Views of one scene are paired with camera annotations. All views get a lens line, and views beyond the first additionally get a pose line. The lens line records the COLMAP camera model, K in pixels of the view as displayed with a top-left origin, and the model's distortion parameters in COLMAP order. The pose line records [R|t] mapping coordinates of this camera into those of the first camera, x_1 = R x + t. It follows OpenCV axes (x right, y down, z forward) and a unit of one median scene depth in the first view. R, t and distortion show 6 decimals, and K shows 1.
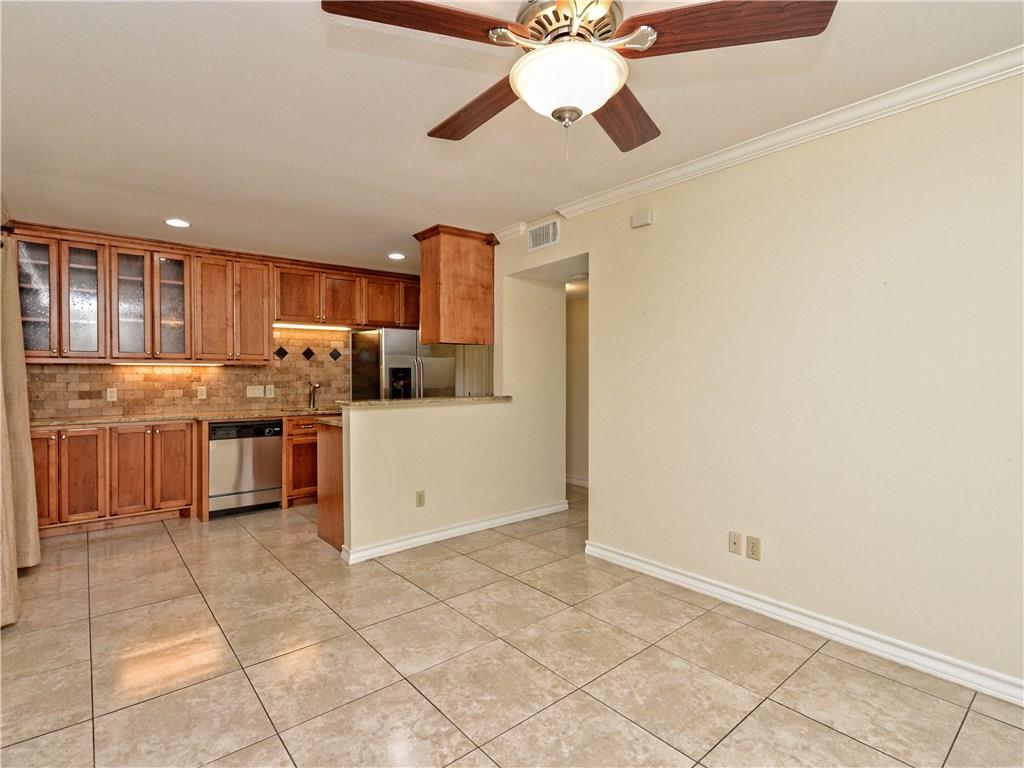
lens RADIAL K [[498.1, 0, 484.3], [0, 498.1, 378.8], [0, 0, 1]] dist [0.002230, -0.000727]
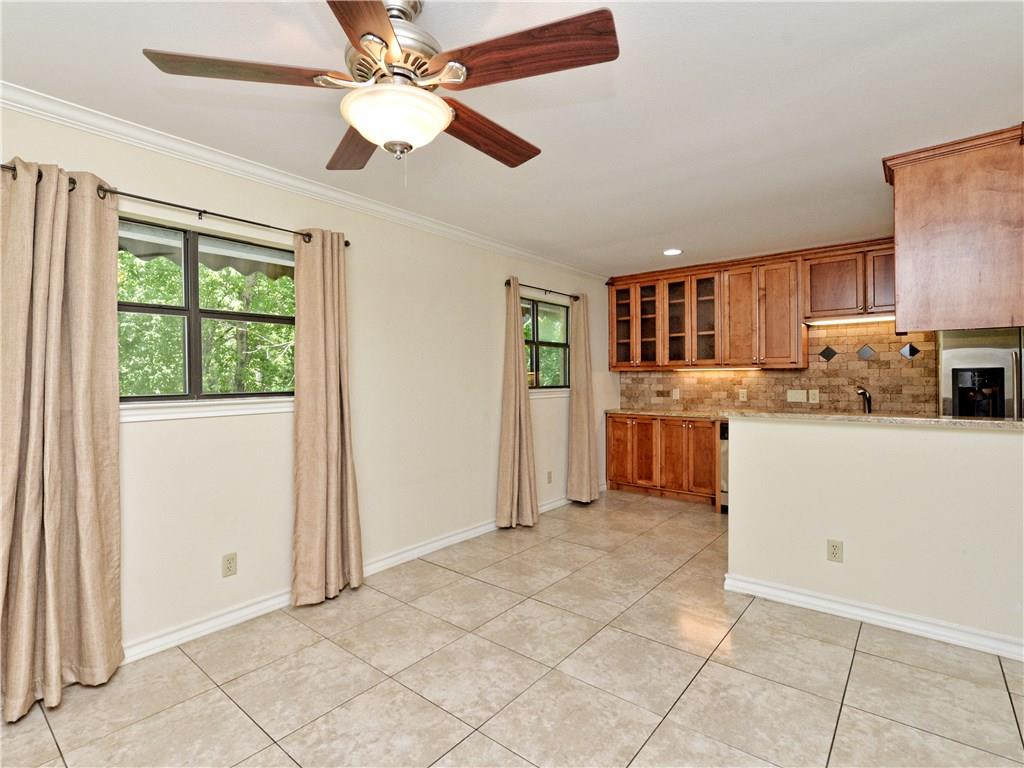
lens RADIAL K [[498.1, 0, 517.7], [0, 498.1, 385.4], [0, 0, 1]] dist [0.002230, -0.000727]
pose [[0.222528, 0.019006, -0.974741, 0.405799], [0.000435, 0.999808, 0.019594, -0.015786], [0.974926, -0.004784, 0.222477, 0.322412]]
